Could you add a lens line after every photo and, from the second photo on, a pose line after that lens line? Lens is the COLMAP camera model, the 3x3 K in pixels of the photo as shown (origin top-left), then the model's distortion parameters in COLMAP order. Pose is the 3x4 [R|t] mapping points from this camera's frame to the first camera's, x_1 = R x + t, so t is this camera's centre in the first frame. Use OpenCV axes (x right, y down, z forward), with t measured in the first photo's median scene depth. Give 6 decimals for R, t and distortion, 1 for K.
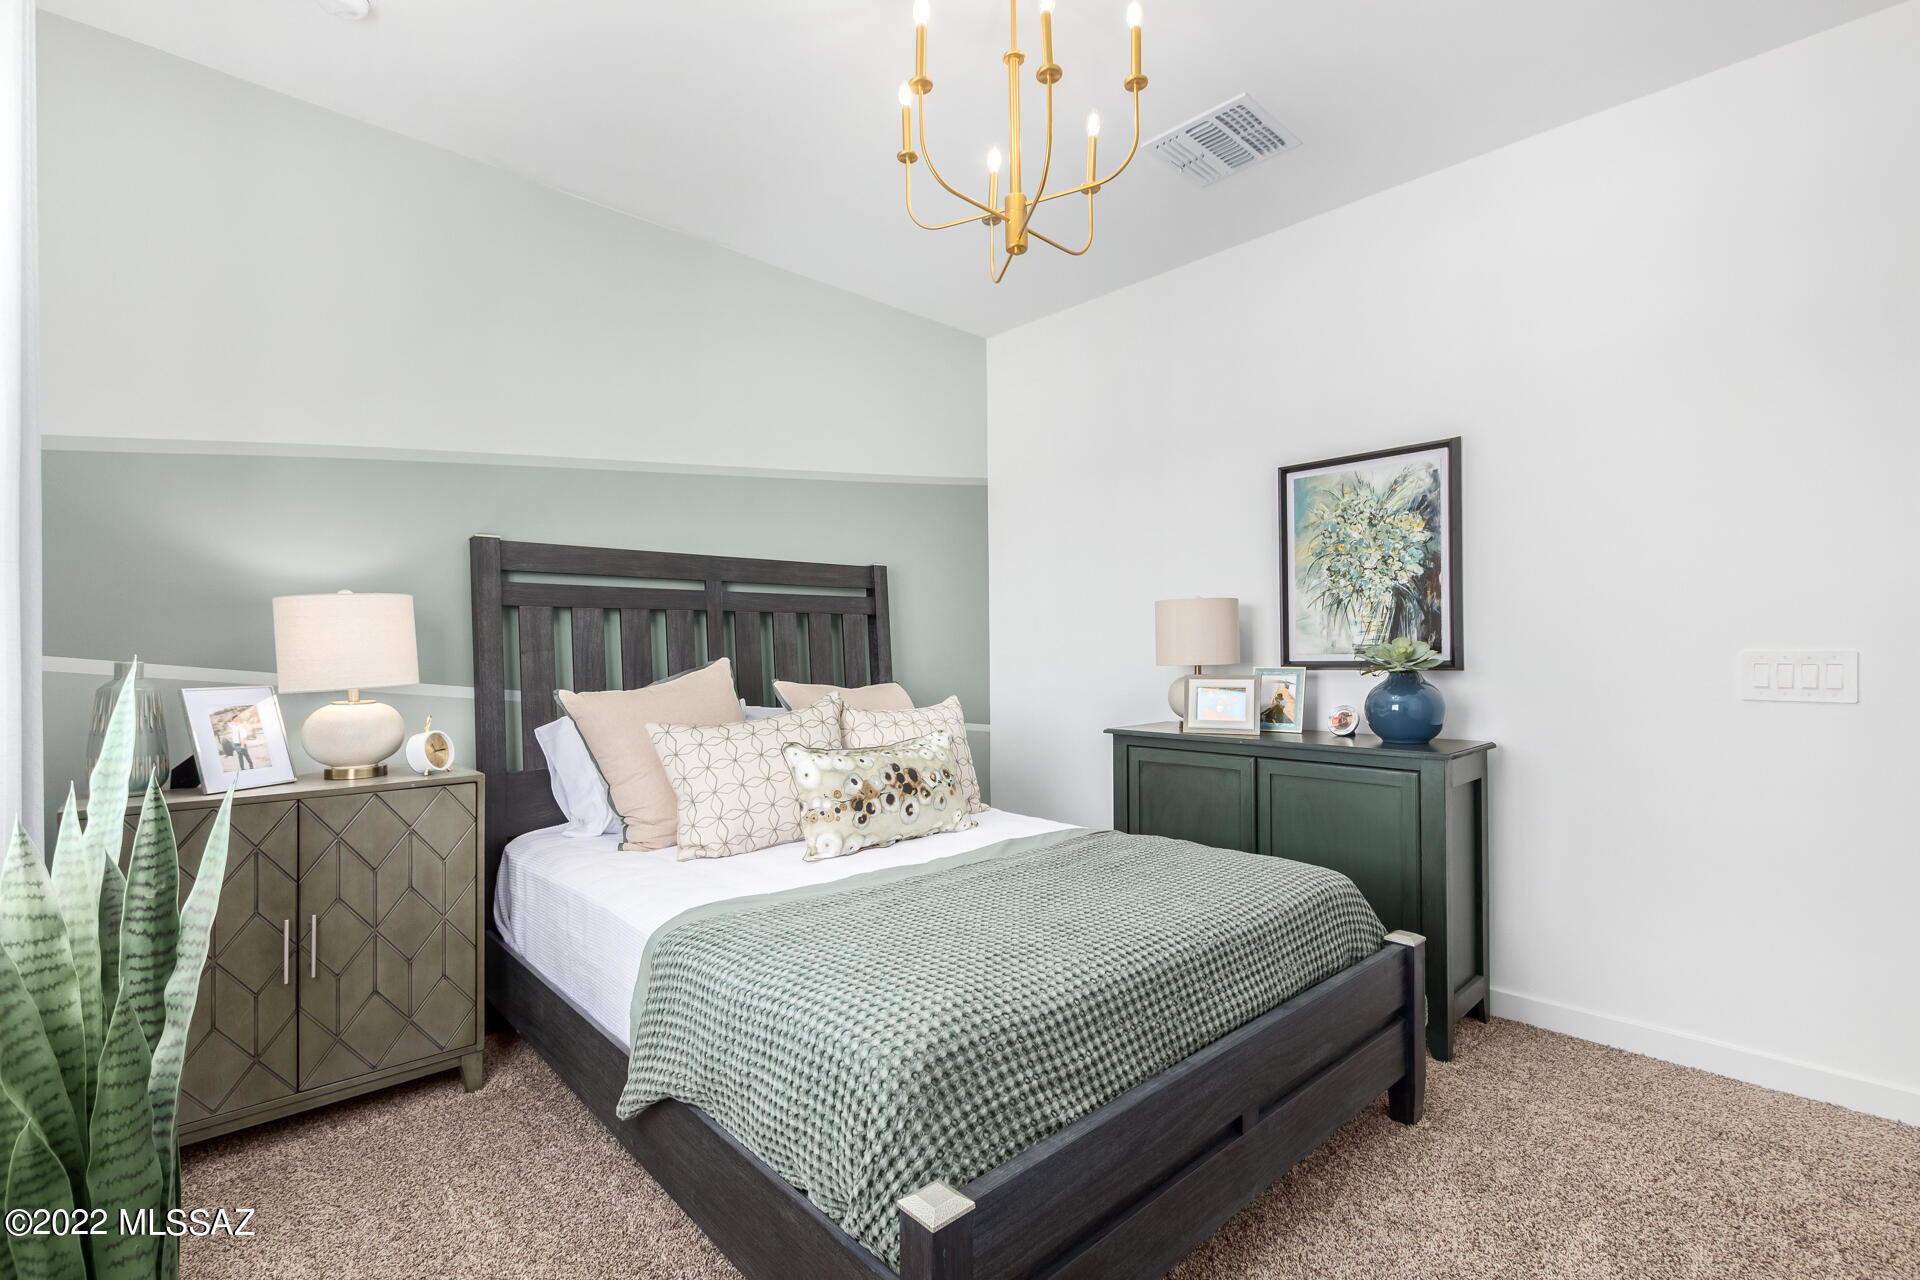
lens RADIAL K [[876.5, 0, 961.0], [0, 876.5, 647.7], [0, 0, 1]] dist [0.003070, 0.000092]
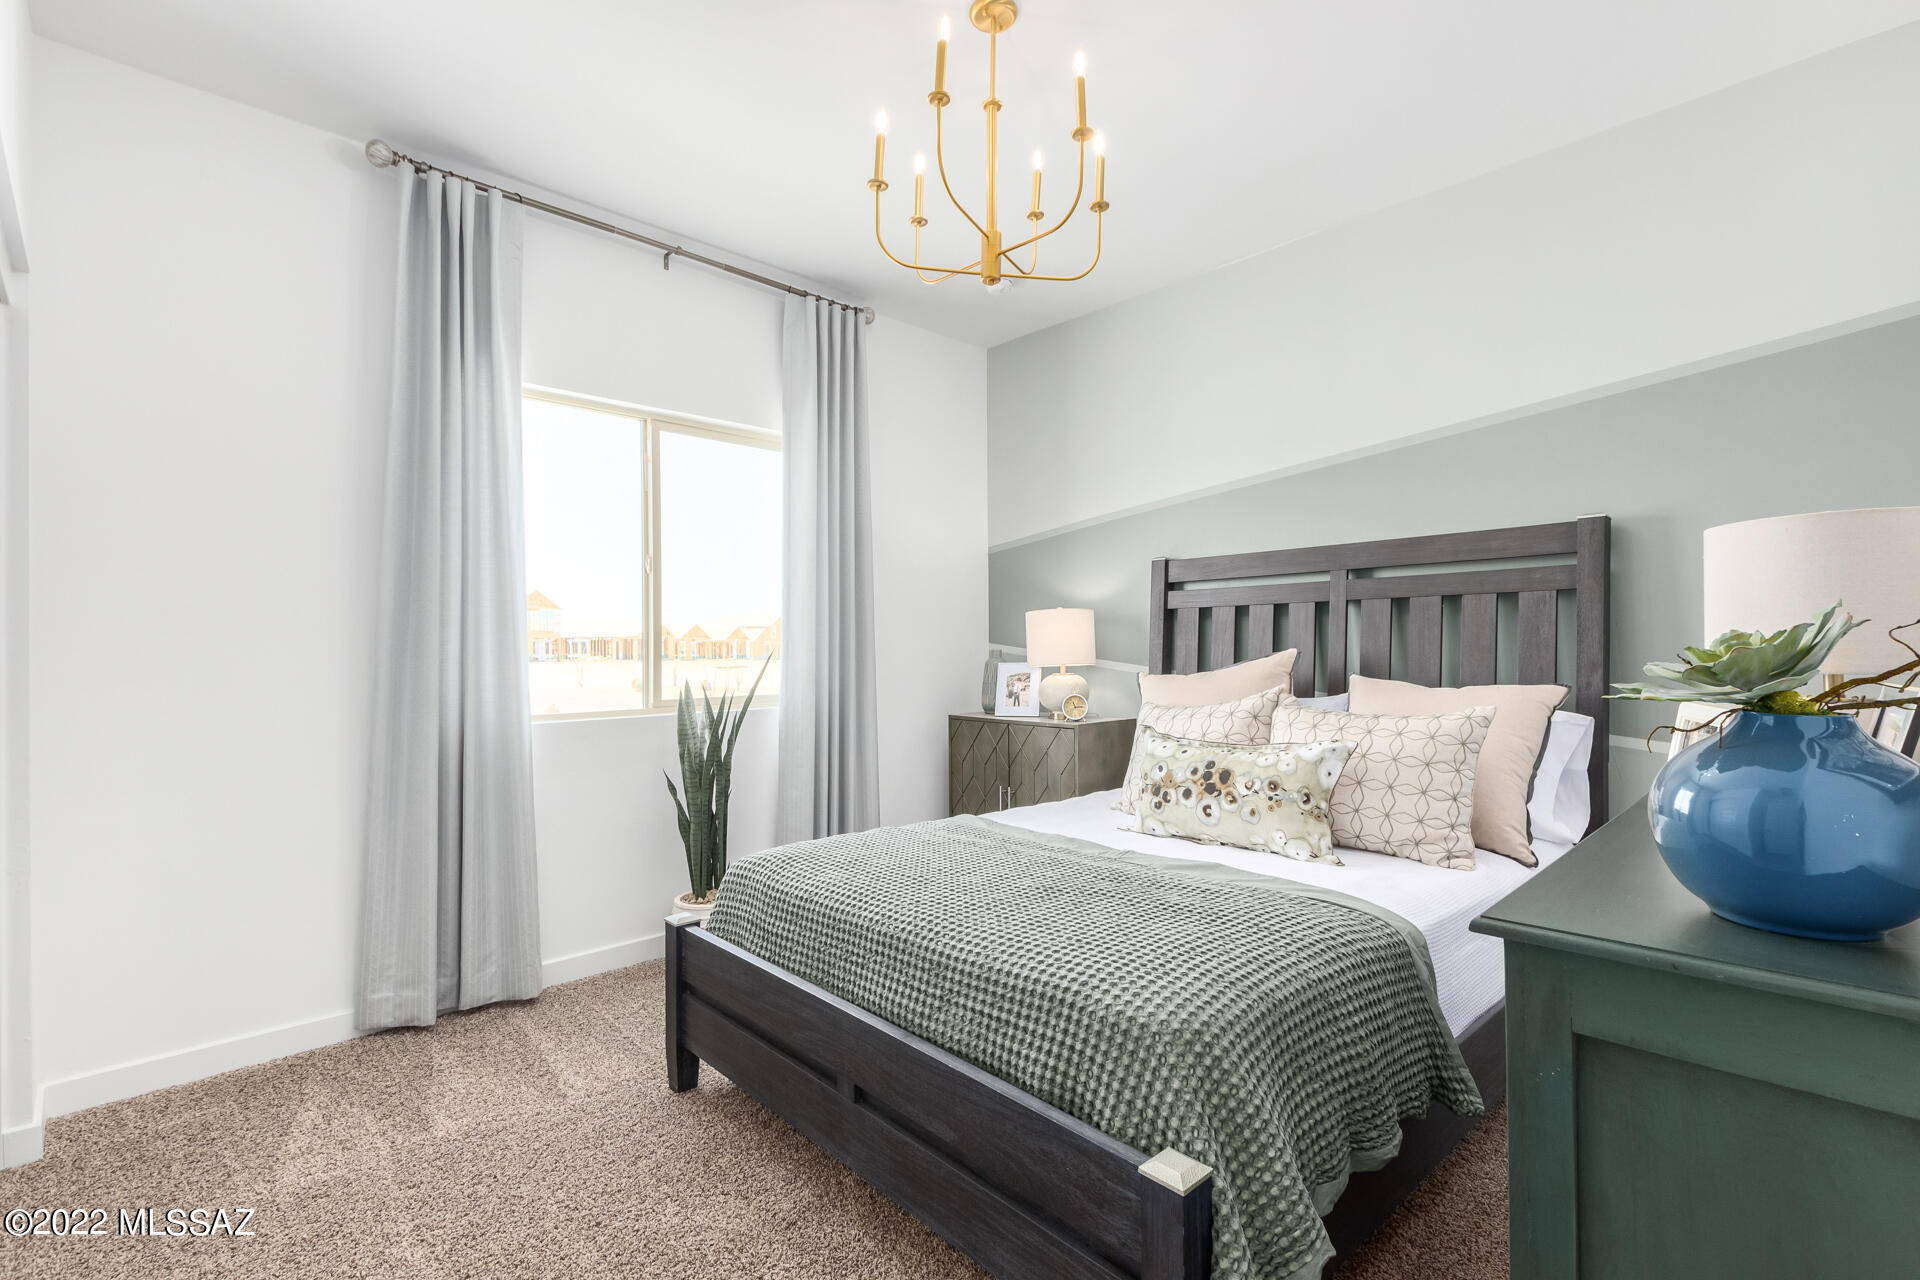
lens RADIAL K [[876.5, 0, 961.0], [0, 876.5, 647.7], [0, 0, 1]] dist [0.003070, 0.000092]
pose [[0.001619, 0.004447, -0.999989, 0.815186], [0.009735, 0.999943, 0.004463, 0.002218], [0.999951, -0.009742, 0.001576, 0.675981]]
